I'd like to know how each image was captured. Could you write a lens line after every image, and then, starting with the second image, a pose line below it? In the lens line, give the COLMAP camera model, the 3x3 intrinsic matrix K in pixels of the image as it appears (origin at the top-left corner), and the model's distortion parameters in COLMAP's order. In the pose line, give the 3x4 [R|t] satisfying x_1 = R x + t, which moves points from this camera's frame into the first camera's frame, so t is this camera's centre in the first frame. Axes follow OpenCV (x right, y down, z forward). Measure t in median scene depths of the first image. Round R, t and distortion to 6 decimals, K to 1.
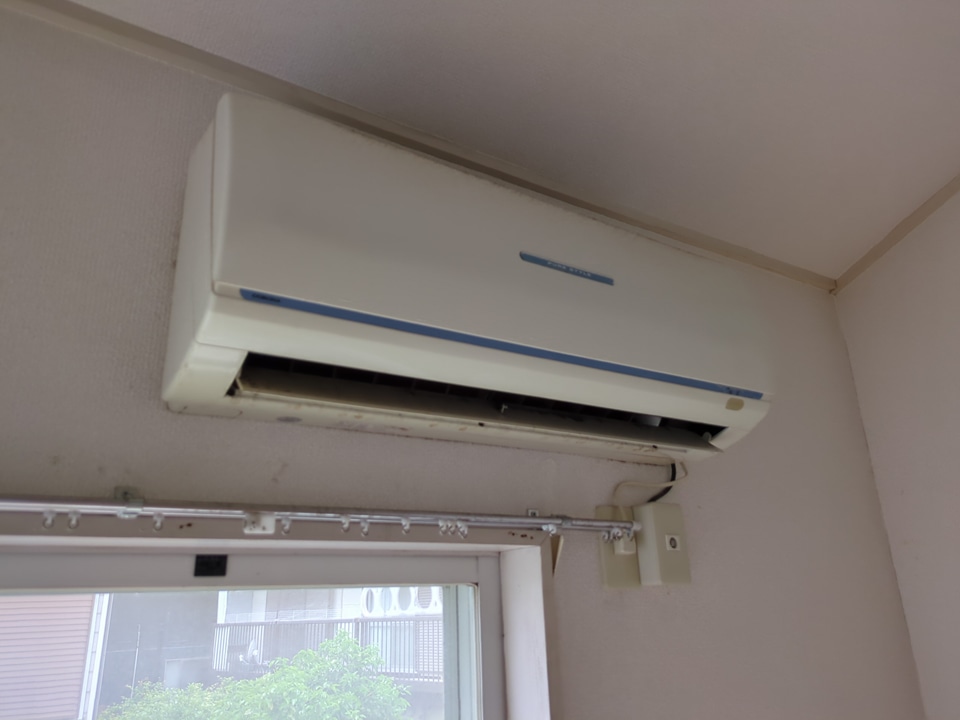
lens RADIAL K [[716.9, 0, 480.7], [0, 716.9, 370.1], [0, 0, 1]] dist [0.042239, -0.037675]
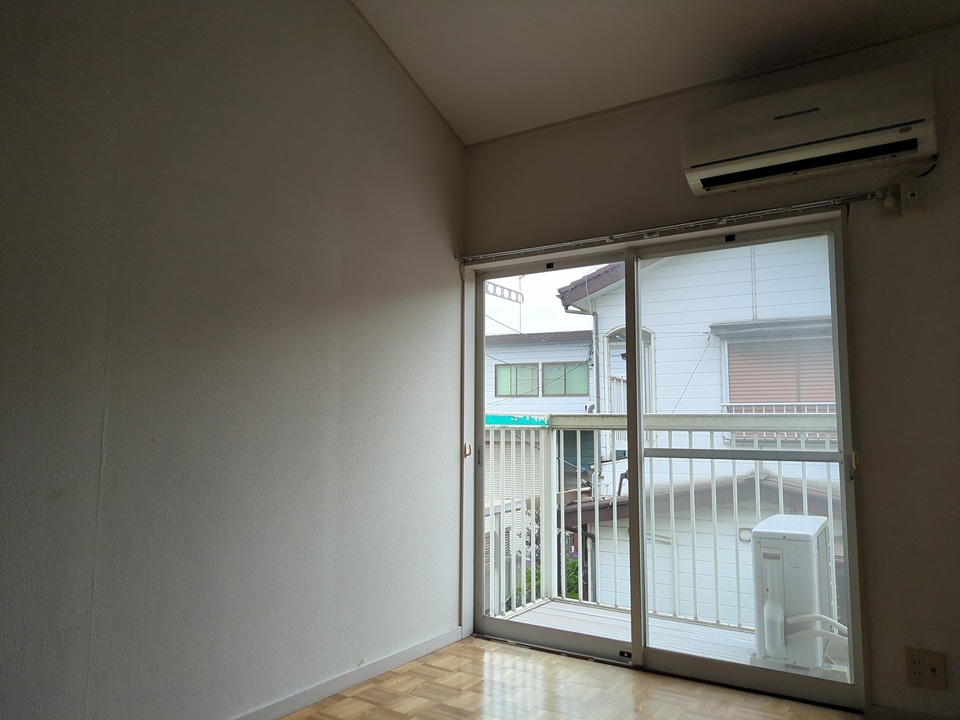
lens RADIAL K [[716.9, 0, 477.7], [0, 716.9, 353.6], [0, 0, 1]] dist [0.042239, -0.037675]
pose [[0.402077, -0.063129, -0.913427, 1.837668], [0.275332, 0.959782, 0.054865, 0.226584], [0.873227, -0.273556, 0.403288, -1.302153]]
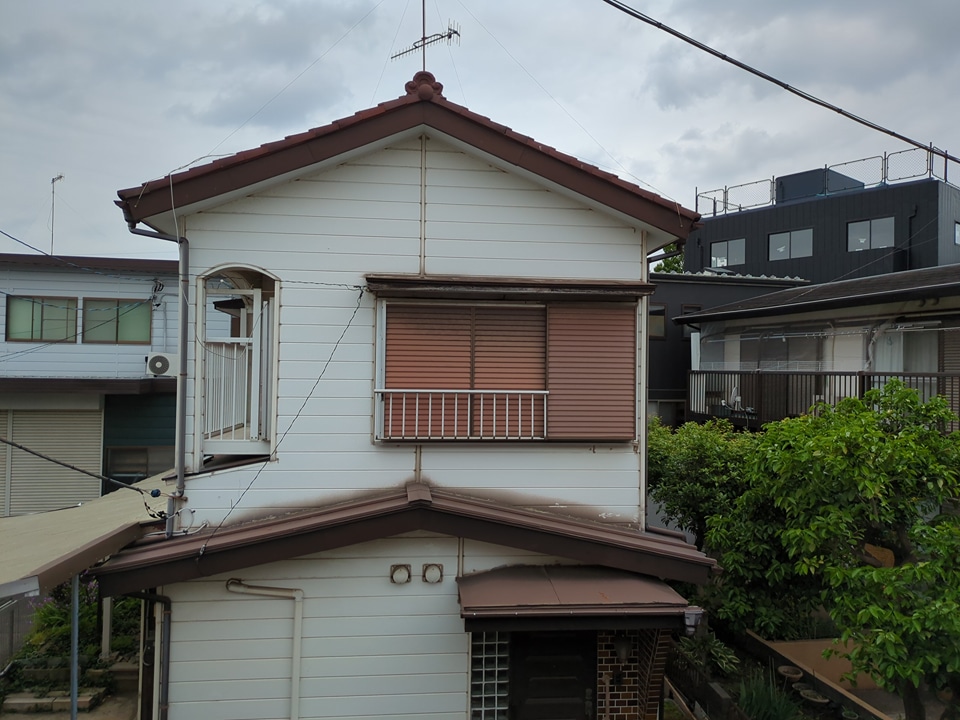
lens RADIAL K [[716.9, 0, 479.5], [0, 716.9, 353.1], [0, 0, 1]] dist [0.042239, -0.037675]
pose [[0.844334, 0.031717, -0.534878, -1.256659], [0.130150, 0.956211, 0.262149, 0.326953], [0.519771, -0.290956, 0.803233, 0.439277]]
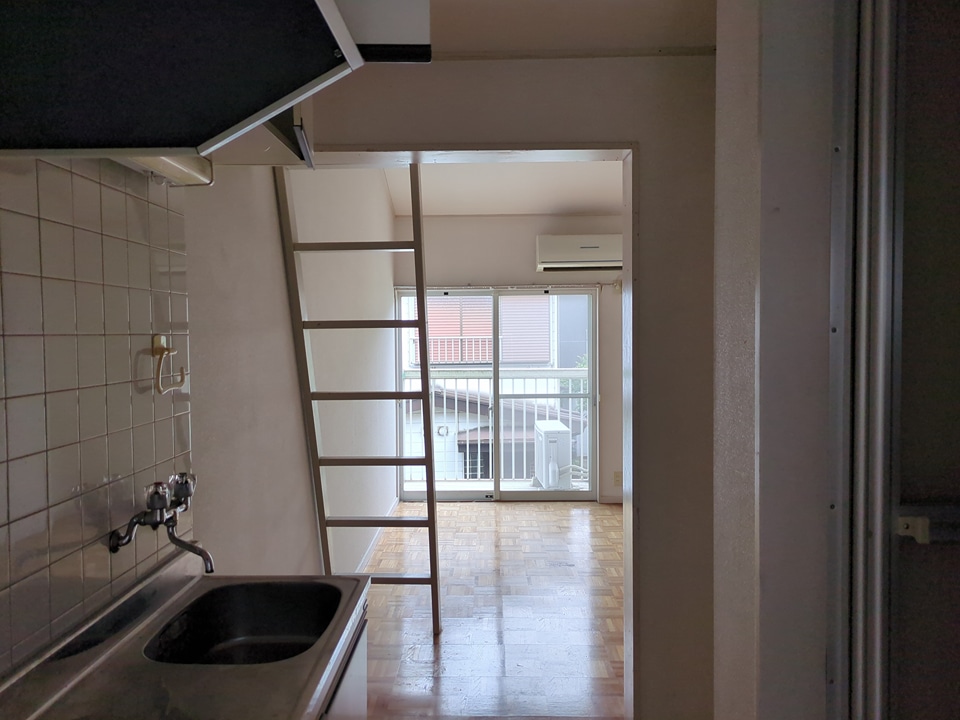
lens RADIAL K [[716.9, 0, 476.4], [0, 716.9, 352.8], [0, 0, 1]] dist [0.042239, -0.037675]
pose [[0.828882, 0.038063, -0.558128, 2.447946], [0.162597, 0.938220, 0.305460, -1.164421], [0.535273, -0.343940, 0.771484, -4.076526]]
